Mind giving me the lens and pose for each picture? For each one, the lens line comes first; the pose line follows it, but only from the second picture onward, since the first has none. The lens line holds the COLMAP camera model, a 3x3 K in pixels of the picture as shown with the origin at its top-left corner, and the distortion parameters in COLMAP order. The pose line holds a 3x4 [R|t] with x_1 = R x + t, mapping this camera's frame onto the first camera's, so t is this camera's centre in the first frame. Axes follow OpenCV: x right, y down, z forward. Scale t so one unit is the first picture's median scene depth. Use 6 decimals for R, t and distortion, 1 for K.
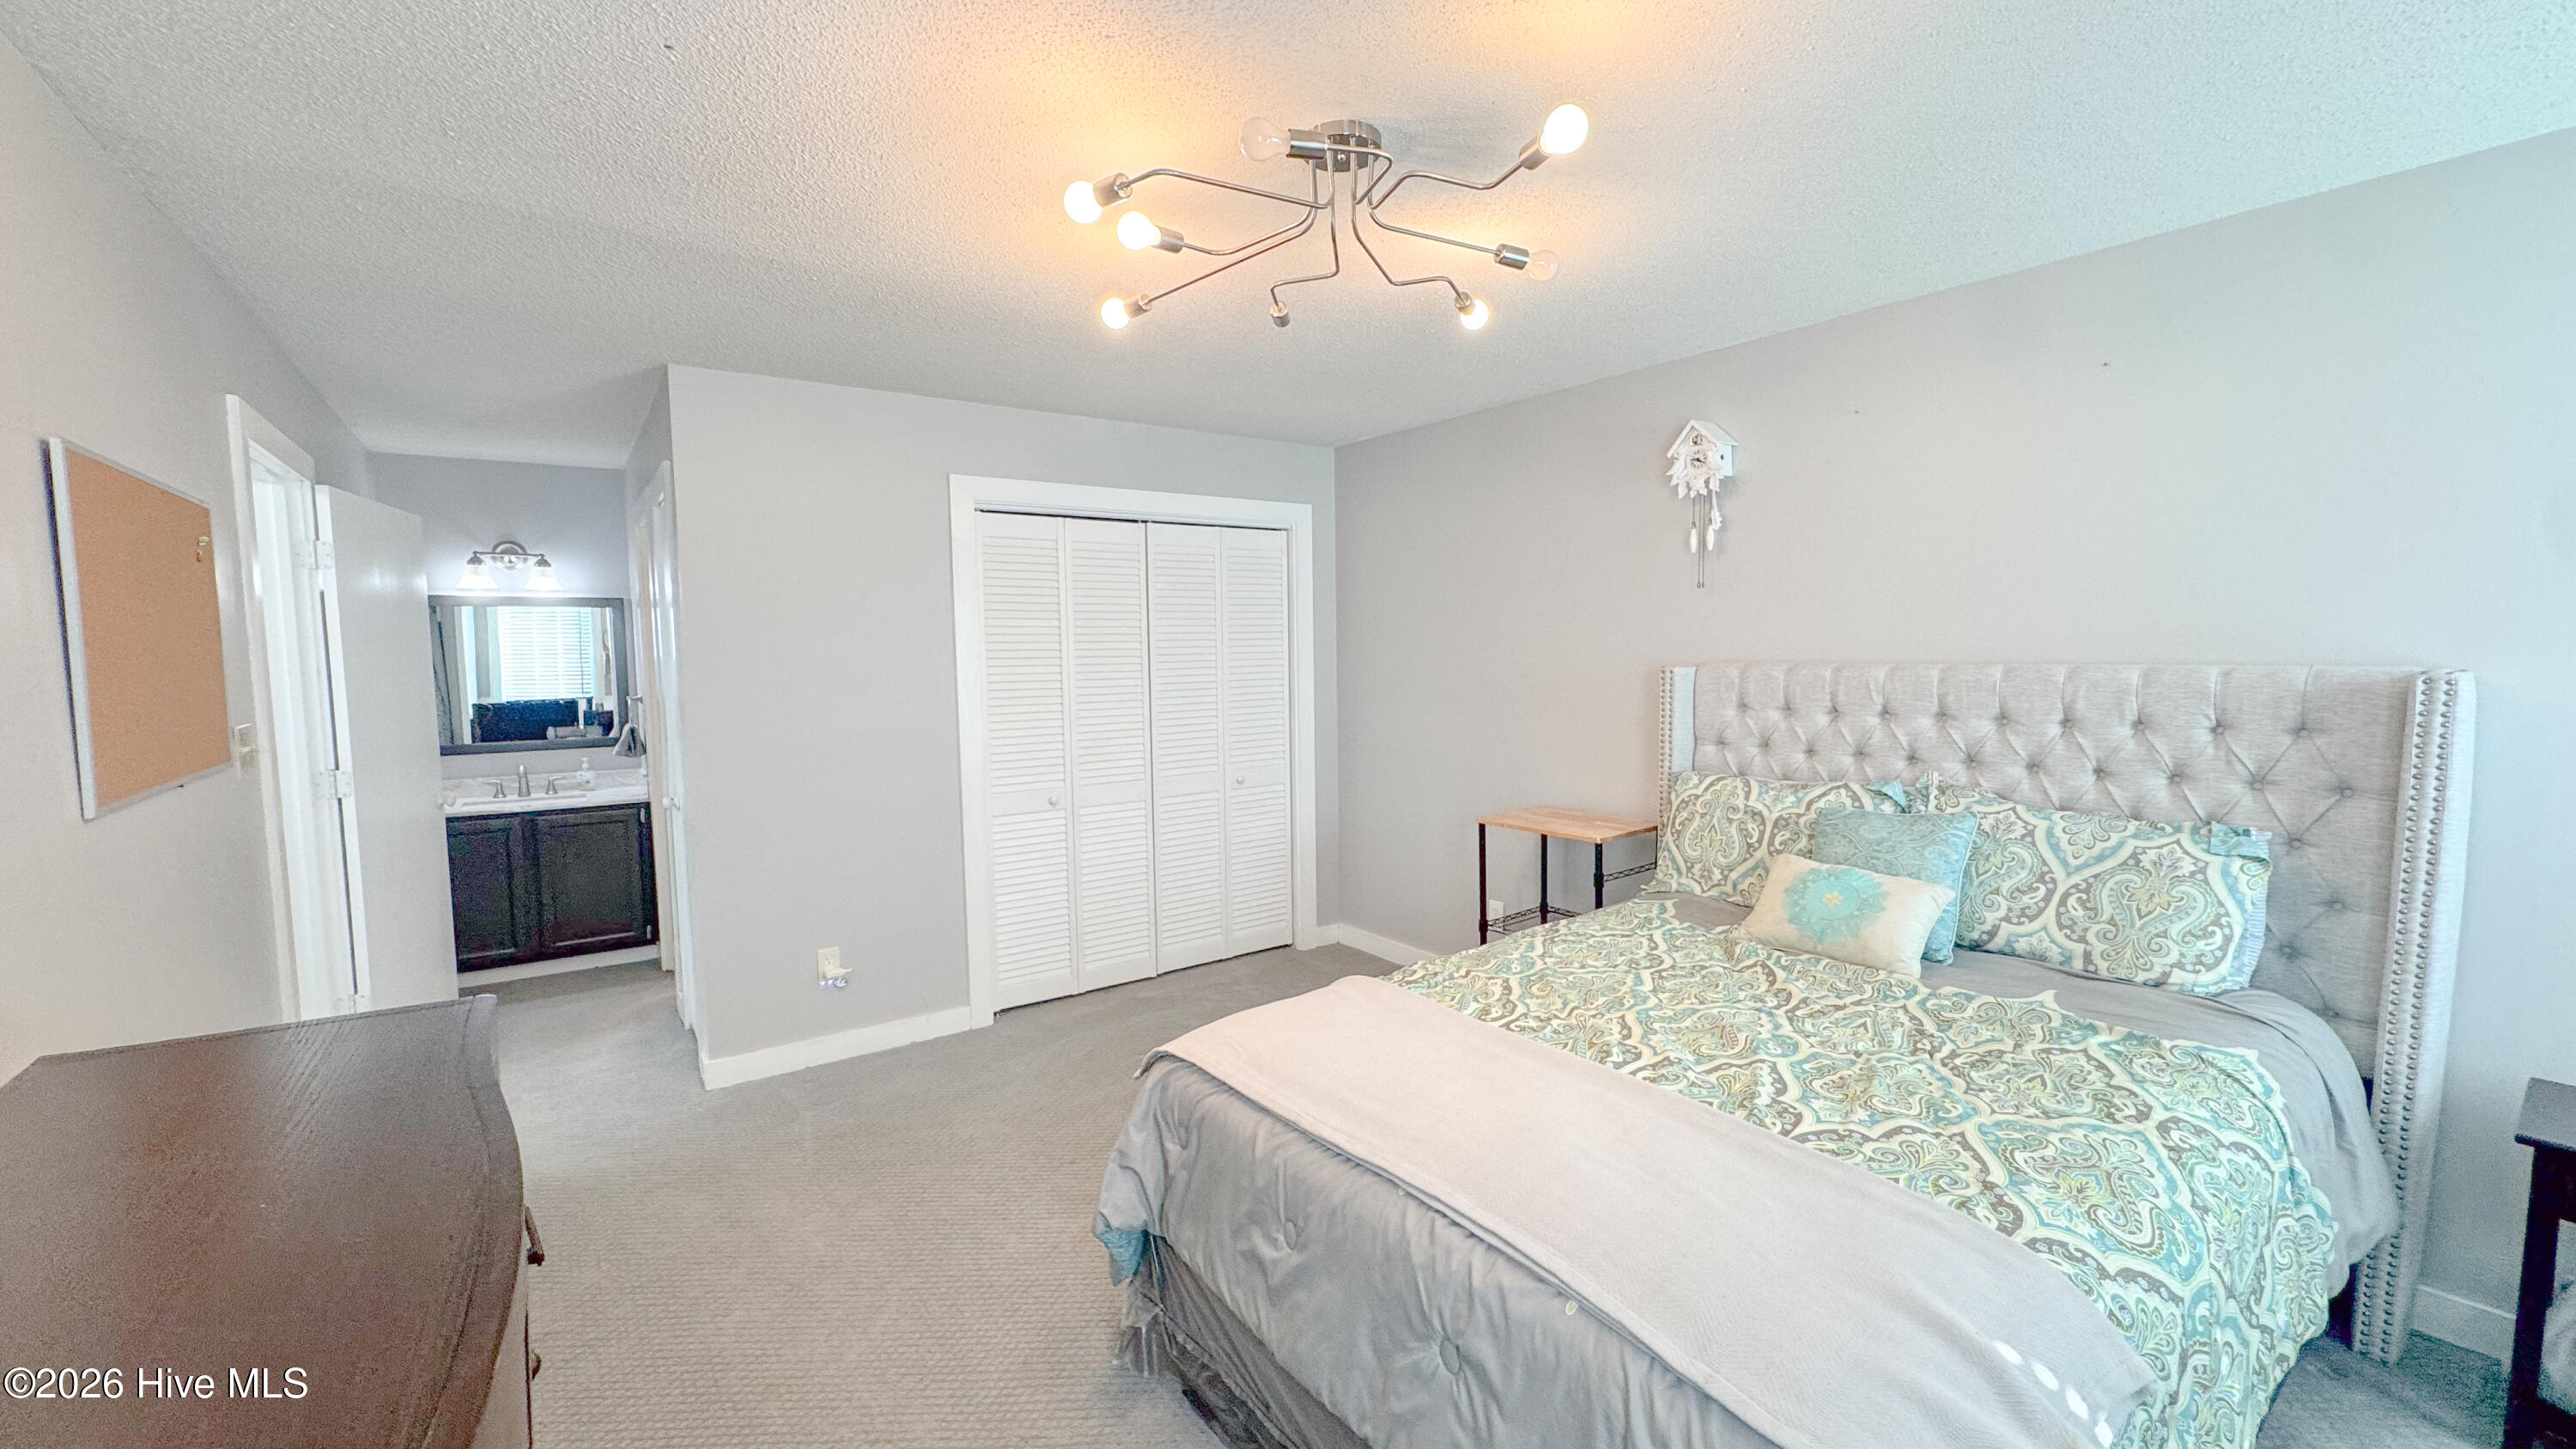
lens RADIAL K [[1023.6, 0, 1288.0], [0, 1023.6, 724.5], [0, 0, 1]] dist [-0.001557, 0.000182]
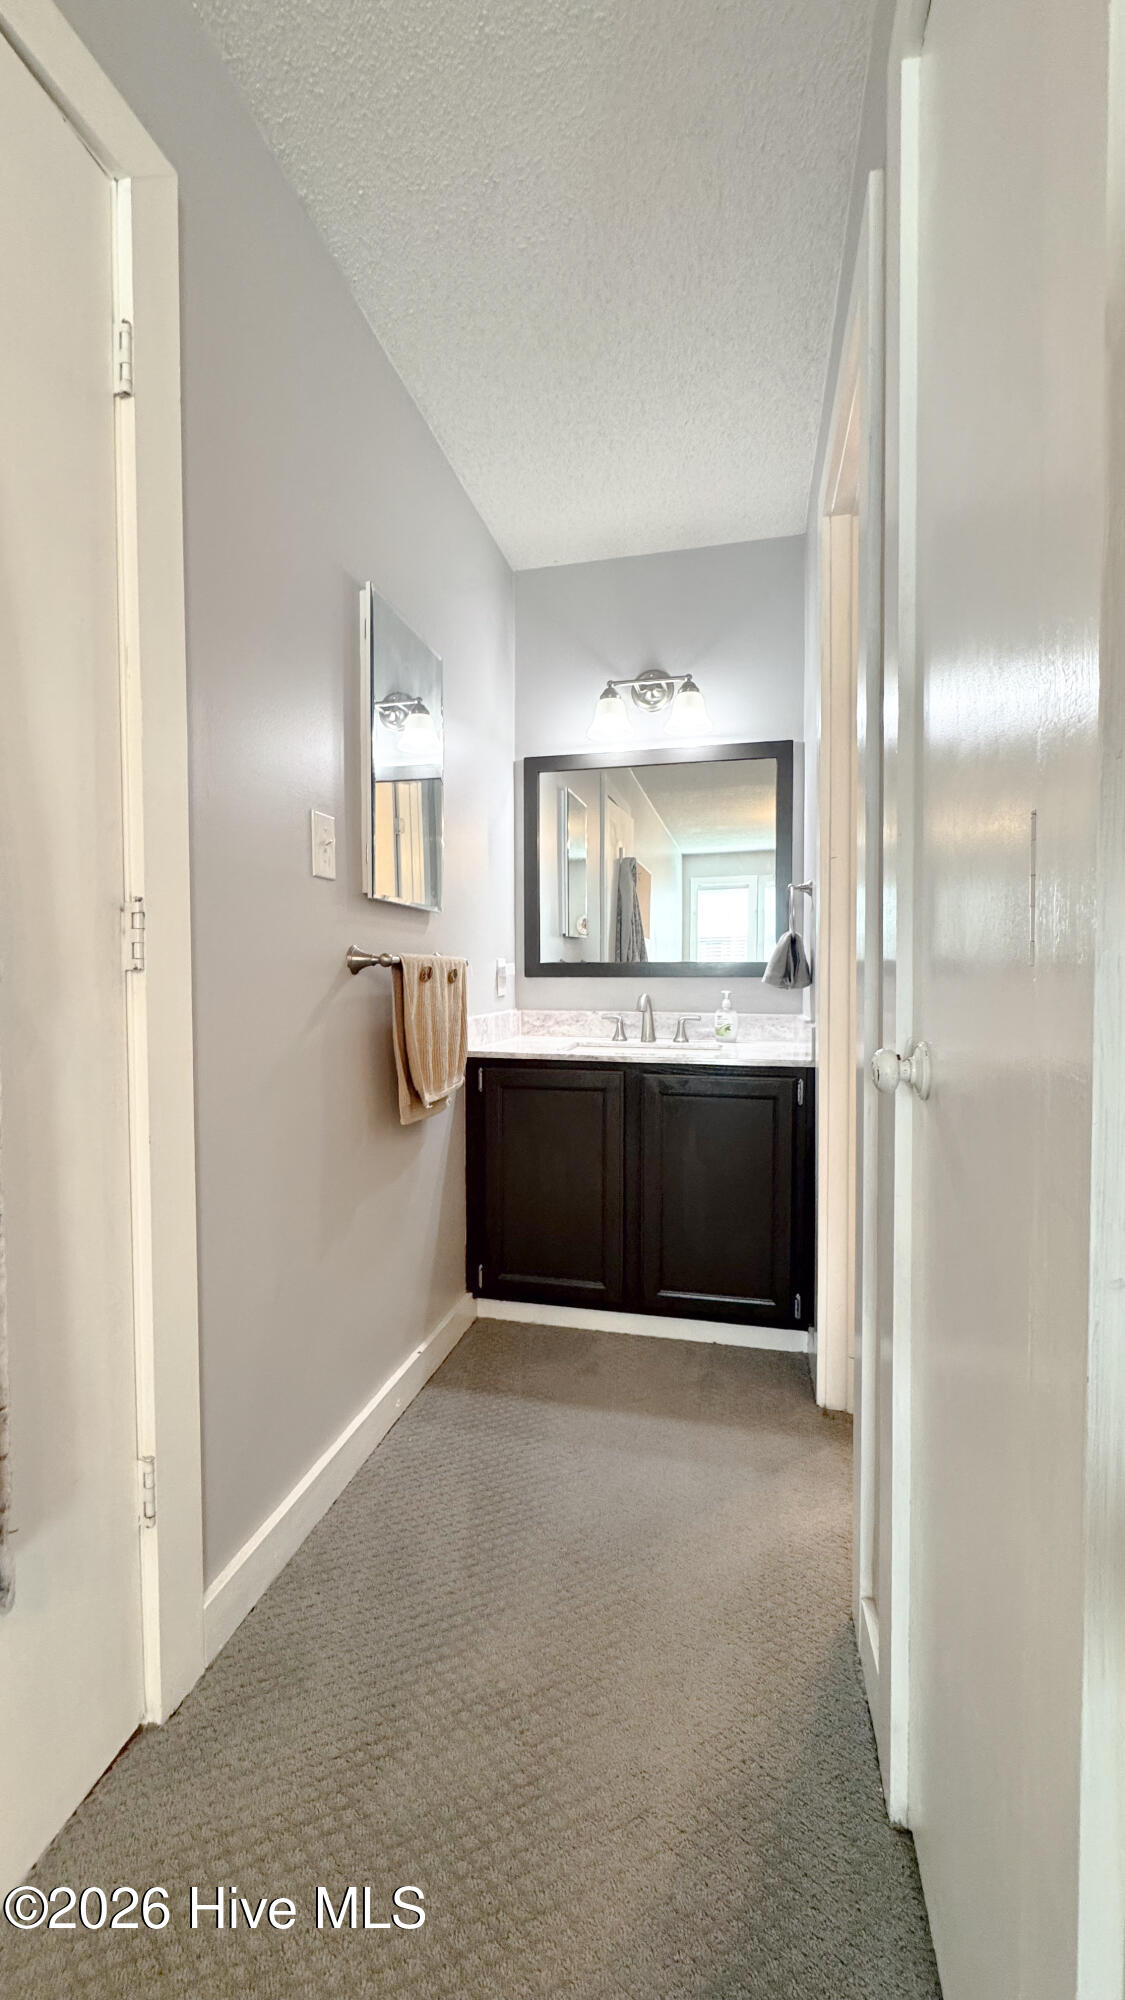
lens RADIAL K [[794.6, 0, 559.0], [0, 794.6, 994.1], [0, 0, 1]] dist [-0.001557, 0.000182]
pose [[0.654710, 0.035199, -0.755060, -0.391773], [-0.064006, 0.997909, -0.008979, 0.047963], [0.753165, 0.054207, 0.655594, 0.613485]]
